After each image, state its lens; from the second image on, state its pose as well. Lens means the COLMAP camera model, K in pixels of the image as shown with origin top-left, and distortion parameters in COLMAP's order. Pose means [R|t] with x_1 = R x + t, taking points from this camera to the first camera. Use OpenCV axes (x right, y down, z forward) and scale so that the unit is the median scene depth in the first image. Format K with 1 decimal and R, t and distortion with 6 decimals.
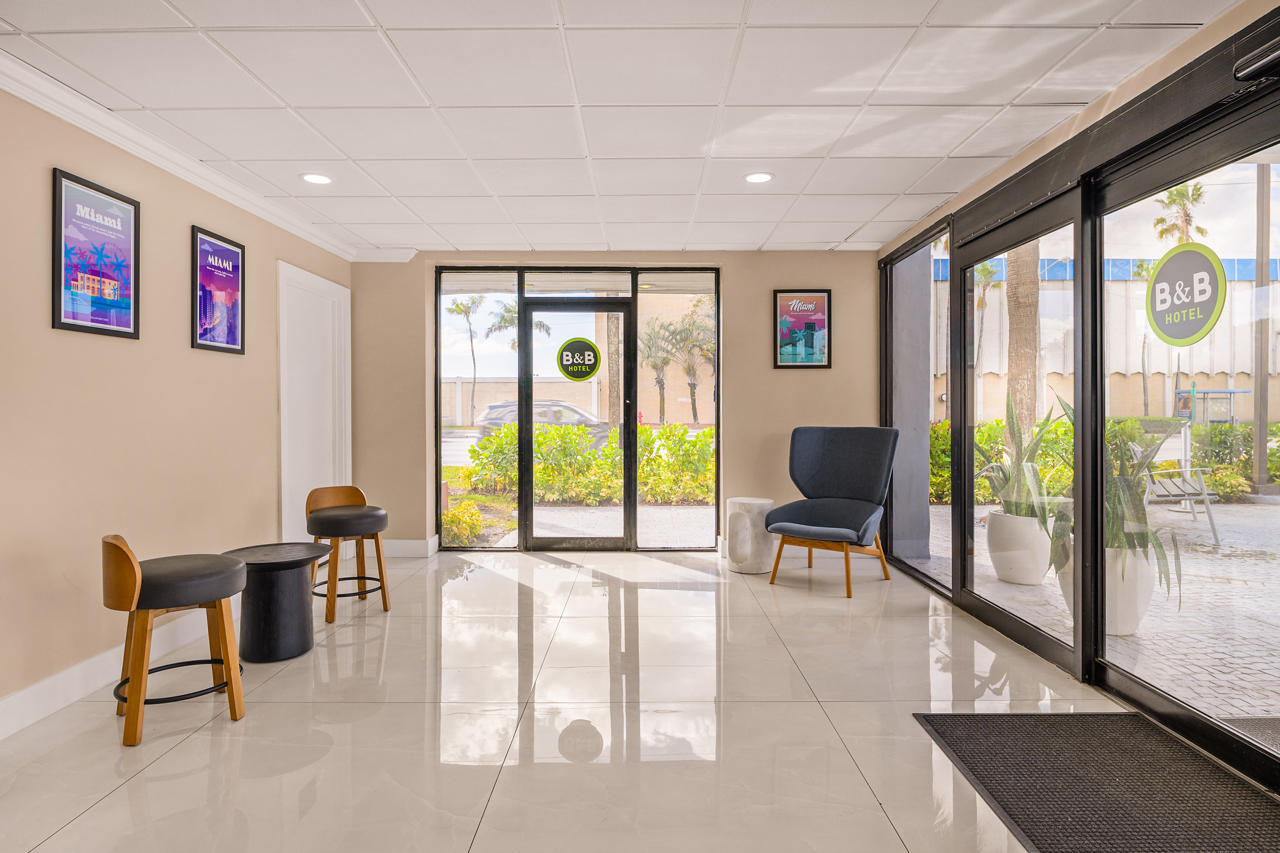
lens RADIAL K [[706.9, 0, 634.1], [0, 706.9, 418.1], [0, 0, 1]] dist [0.002986, -0.004992]
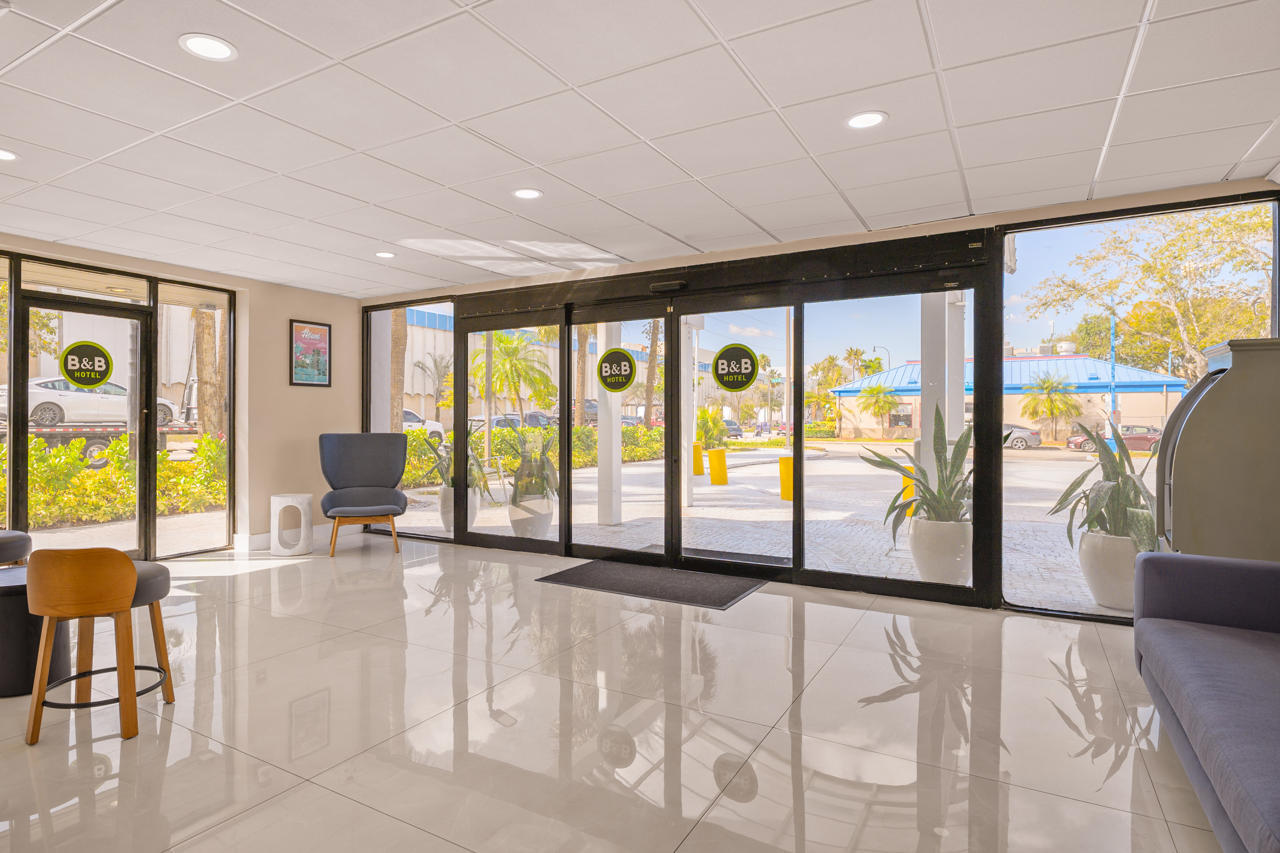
lens RADIAL K [[706.9, 0, 630.9], [0, 706.9, 426.8], [0, 0, 1]] dist [0.002986, -0.004992]
pose [[0.467452, -0.005970, 0.883998, -0.565690], [0.010930, 0.999940, 0.000974, 0.004462], [-0.883951, 0.009207, 0.467489, -0.056628]]
